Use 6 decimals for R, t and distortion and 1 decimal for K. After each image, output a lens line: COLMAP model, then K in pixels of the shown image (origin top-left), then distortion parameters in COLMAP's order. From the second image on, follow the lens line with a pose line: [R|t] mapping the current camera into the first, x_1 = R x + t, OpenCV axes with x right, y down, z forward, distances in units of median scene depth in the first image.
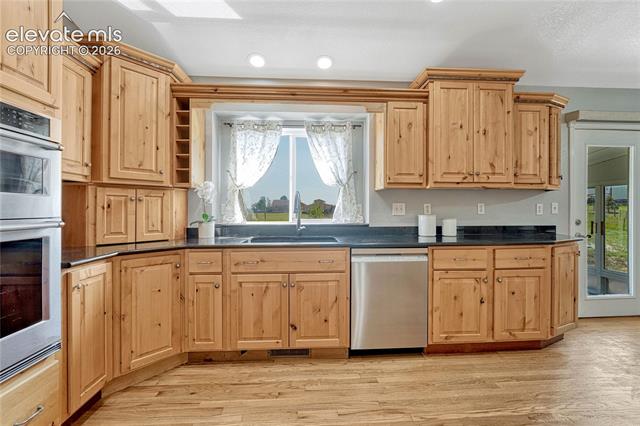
lens RADIAL K [[276.7, 0, 320.8], [0, 276.7, 209.2], [0, 0, 1]] dist [-0.003667, -0.000252]
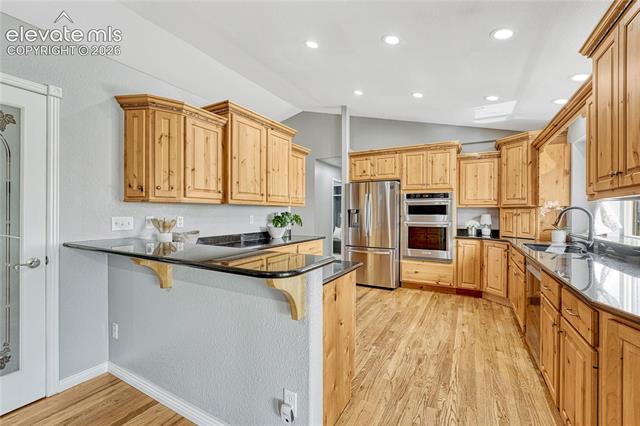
lens RADIAL K [[265.9, 0, 317.6], [0, 265.9, 212.8], [0, 0, 1]] dist [-0.011686, 0.000617]
pose [[-0.549176, -0.001616, -0.835705, 1.589233], [-0.002134, 0.999998, -0.000532, -0.043899], [0.835704, 0.001491, -0.549179, 0.873534]]
